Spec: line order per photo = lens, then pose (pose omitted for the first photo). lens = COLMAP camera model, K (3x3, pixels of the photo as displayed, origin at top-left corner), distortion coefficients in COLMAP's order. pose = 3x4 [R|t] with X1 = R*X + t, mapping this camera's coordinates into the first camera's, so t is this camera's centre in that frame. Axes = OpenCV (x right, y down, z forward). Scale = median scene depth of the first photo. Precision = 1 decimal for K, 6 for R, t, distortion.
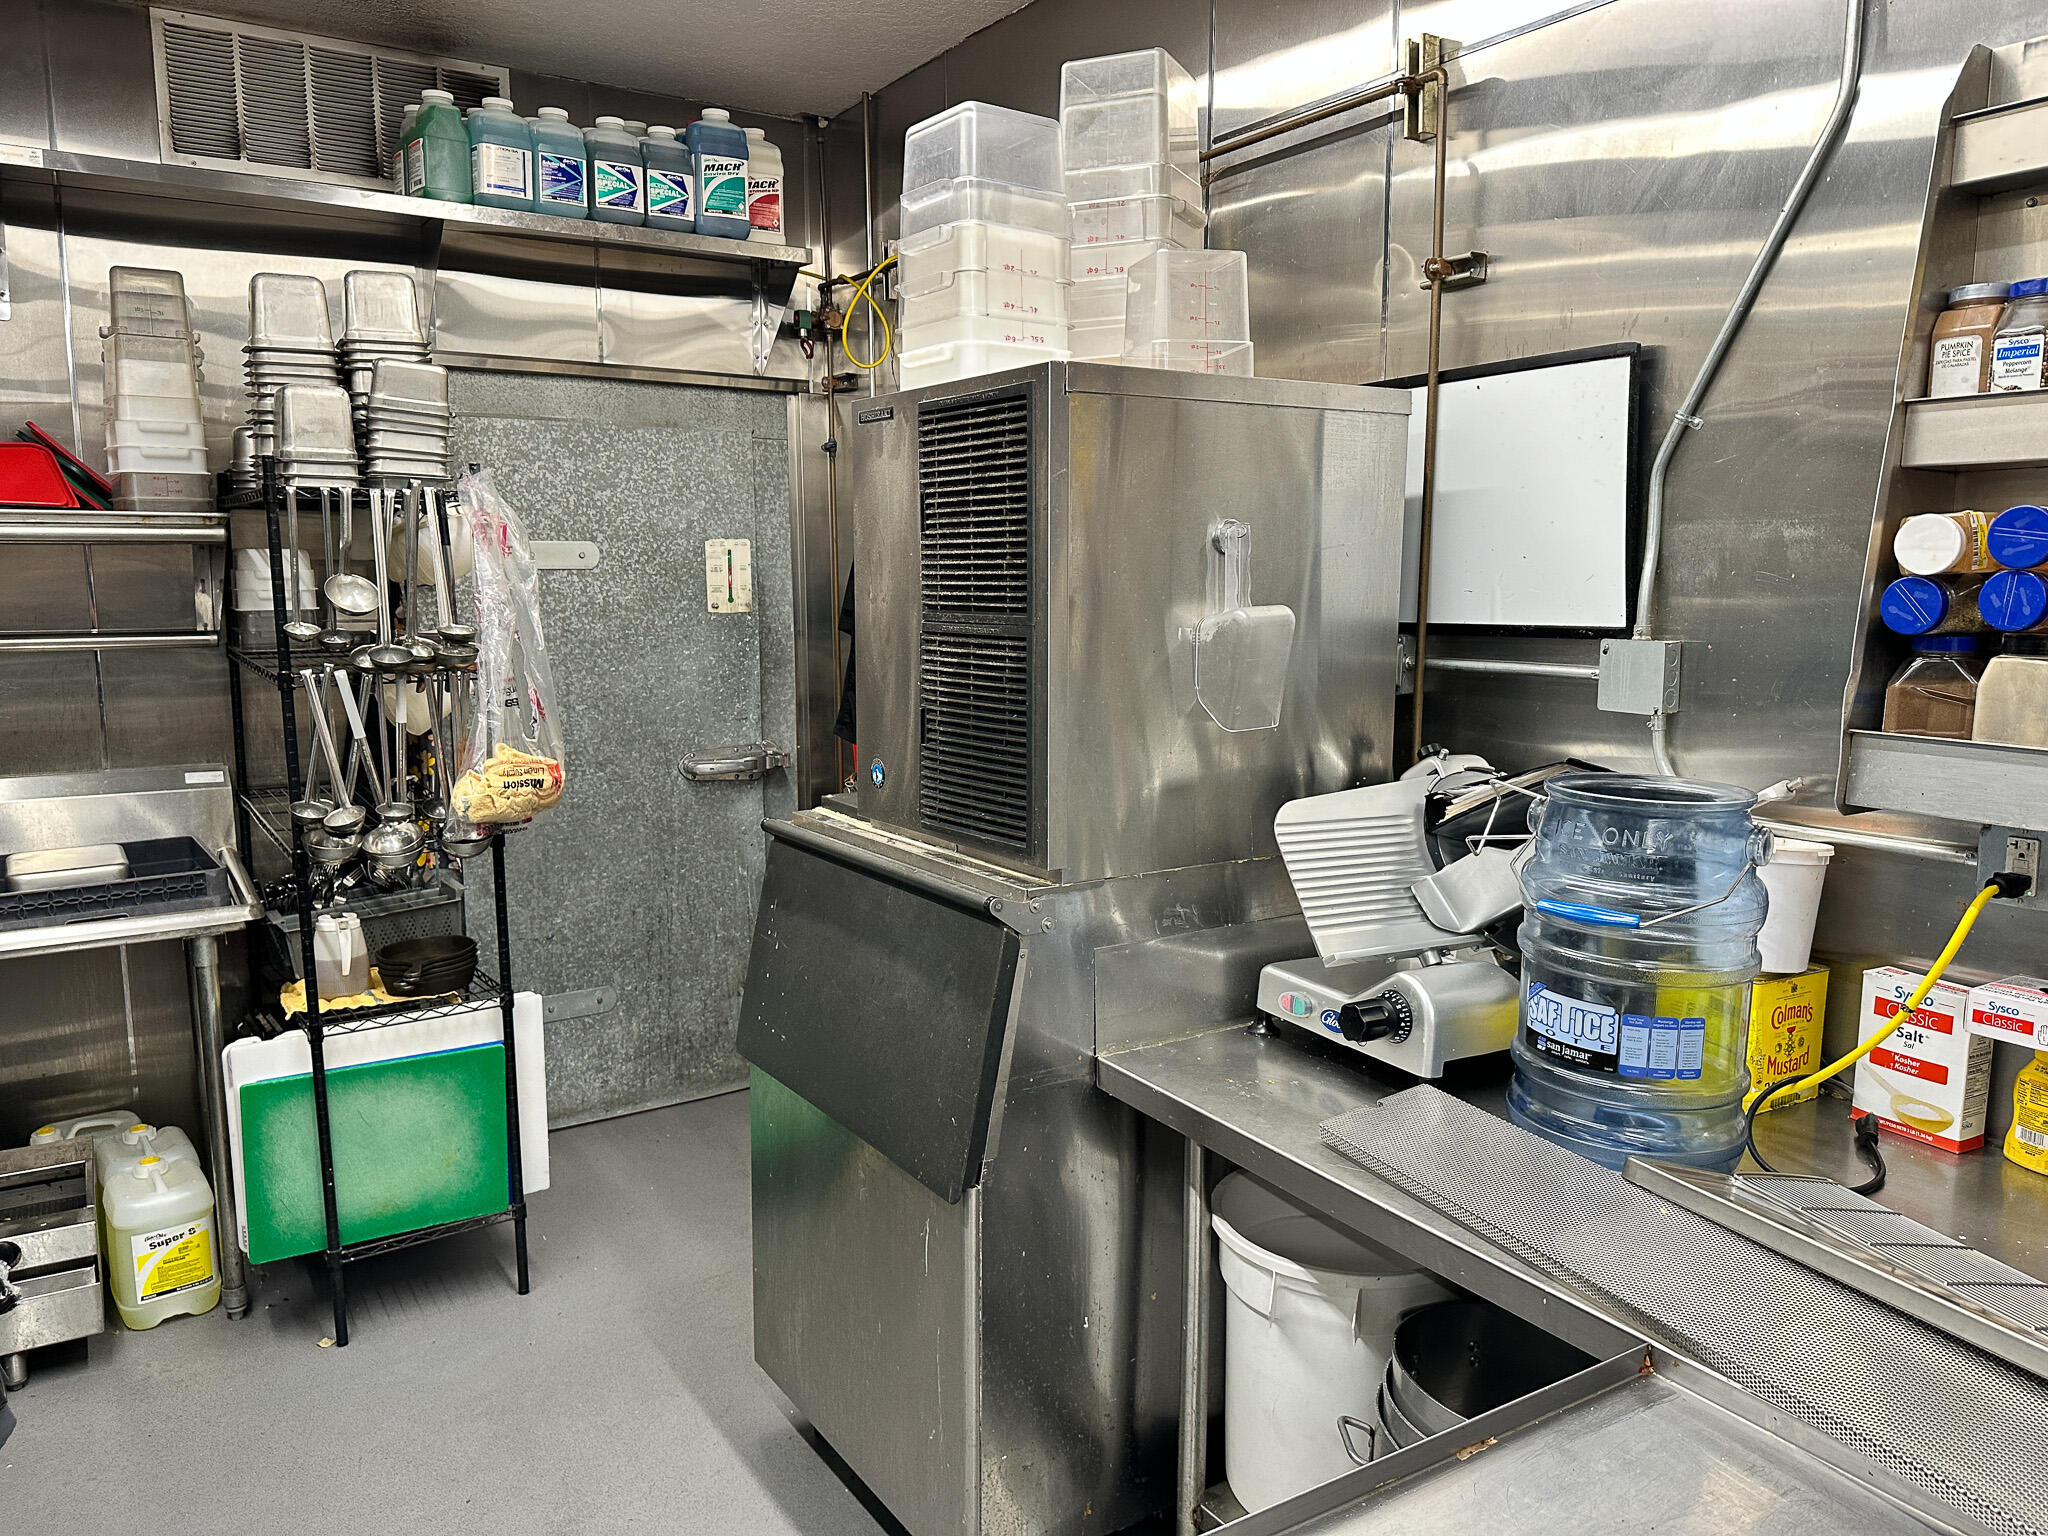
lens RADIAL K [[1449.1, 0, 1023.9], [0, 1449.1, 764.5], [0, 0, 1]] dist [0.041912, -0.047064]
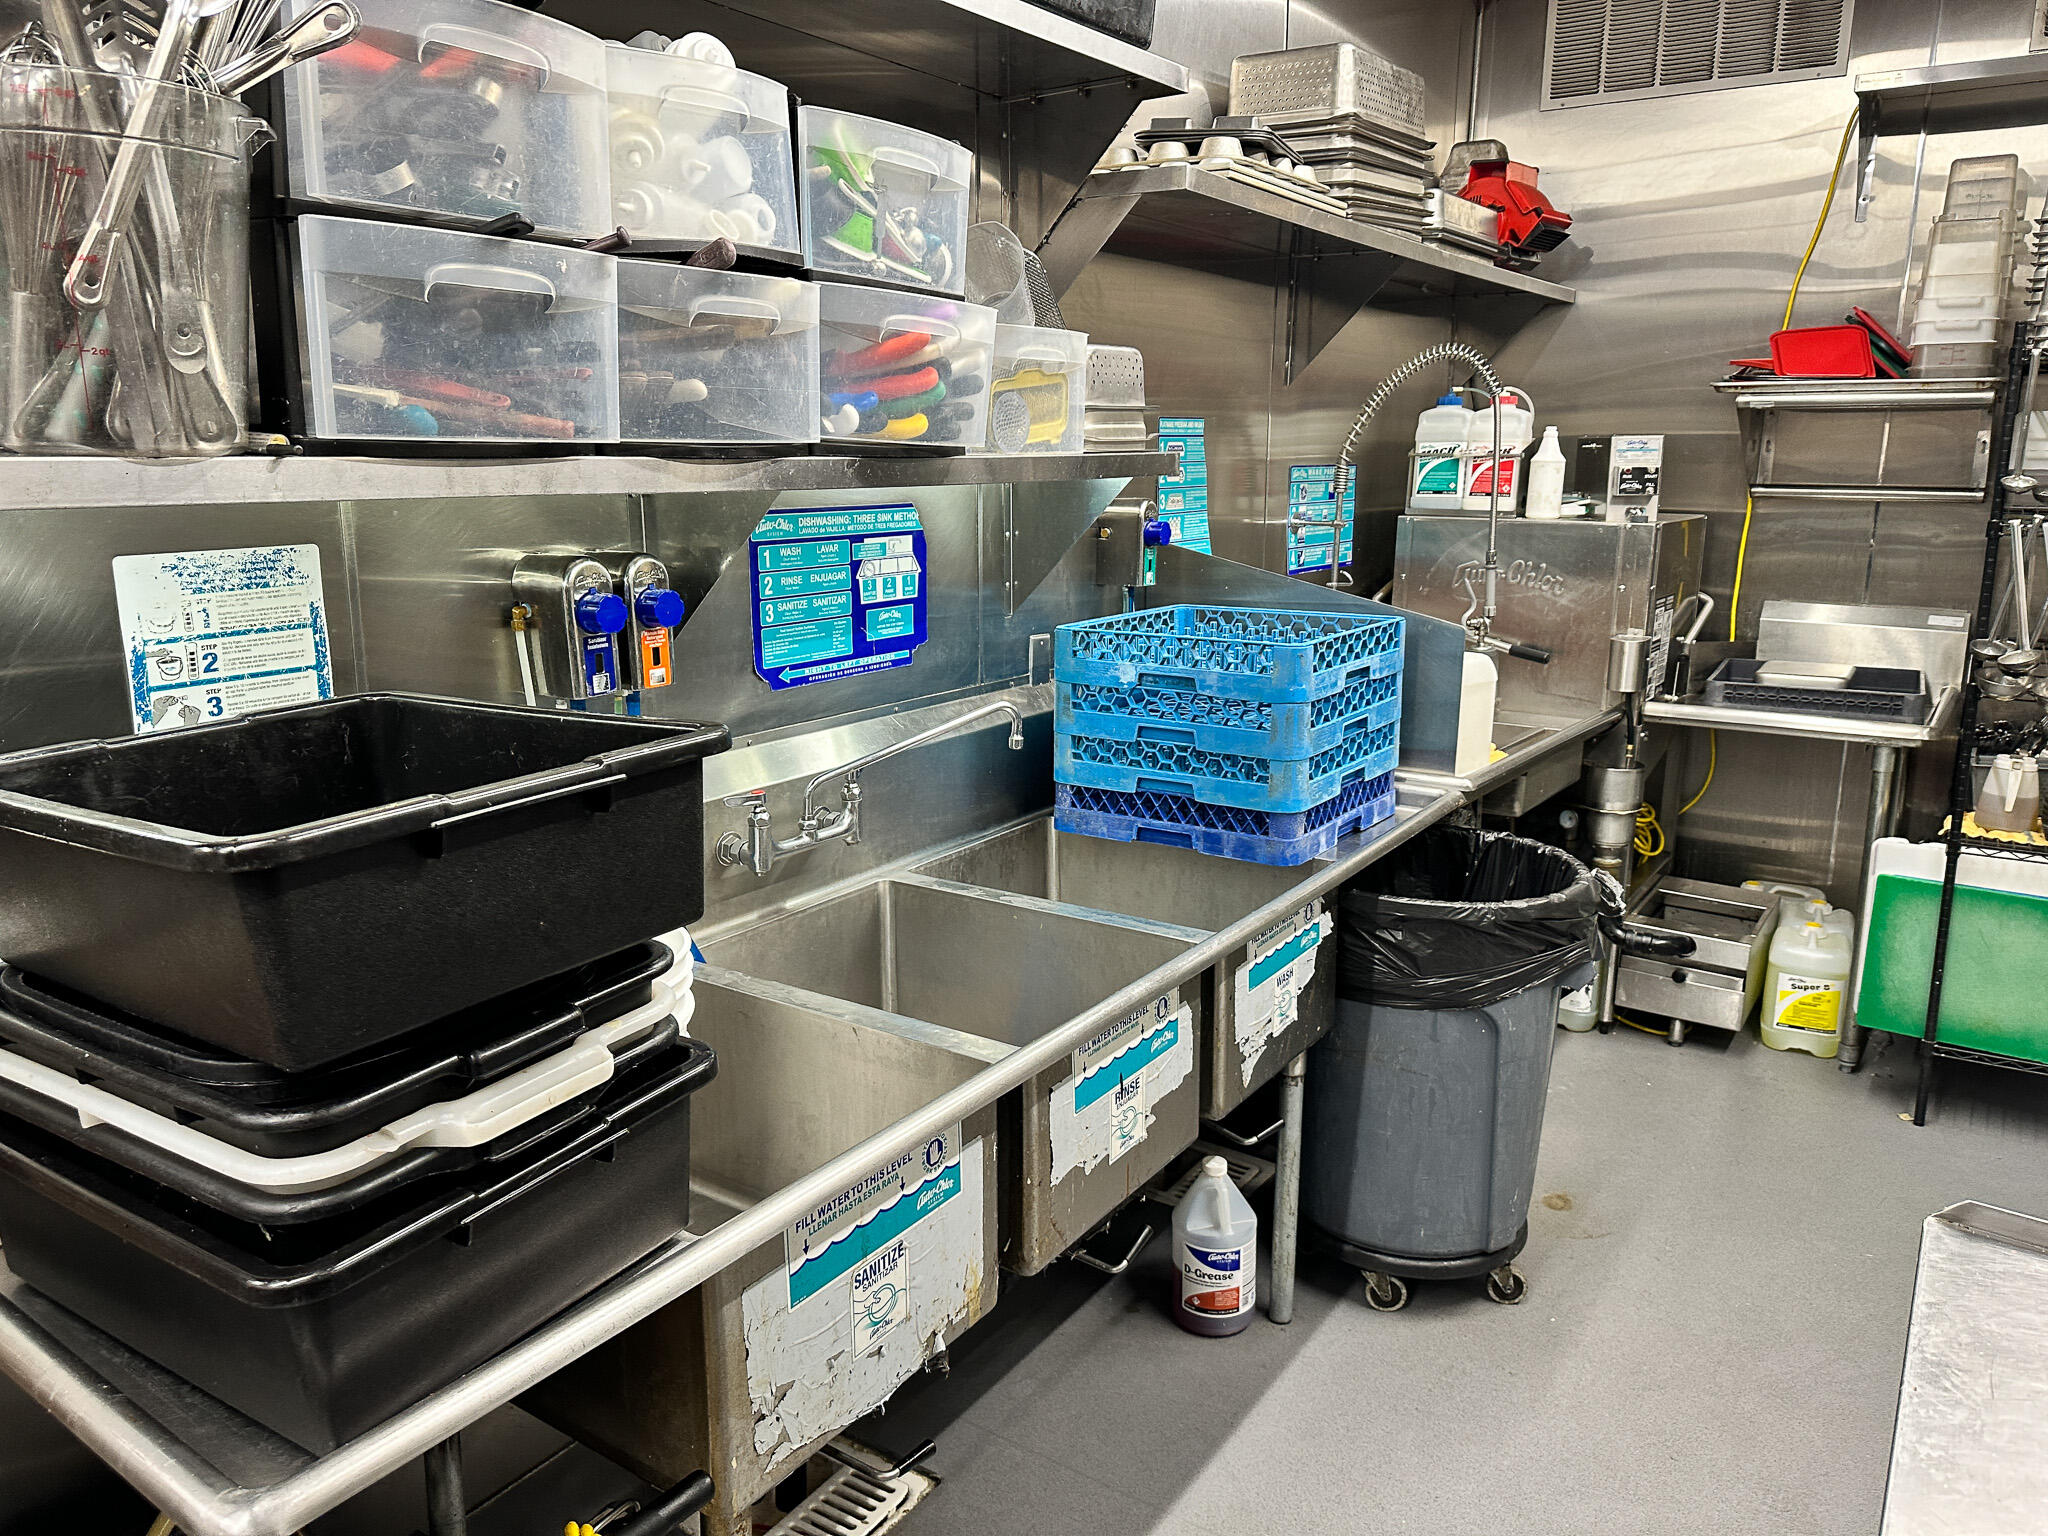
lens RADIAL K [[1449.1, 0, 1027.8], [0, 1449.1, 762.5], [0, 0, 1]] dist [0.041912, -0.047064]
pose [[0.392043, 0.201547, -0.897597, 0.217664], [-0.131763, 0.977948, 0.162039, 0.030109], [0.910462, 0.054744, 0.409954, -0.103203]]
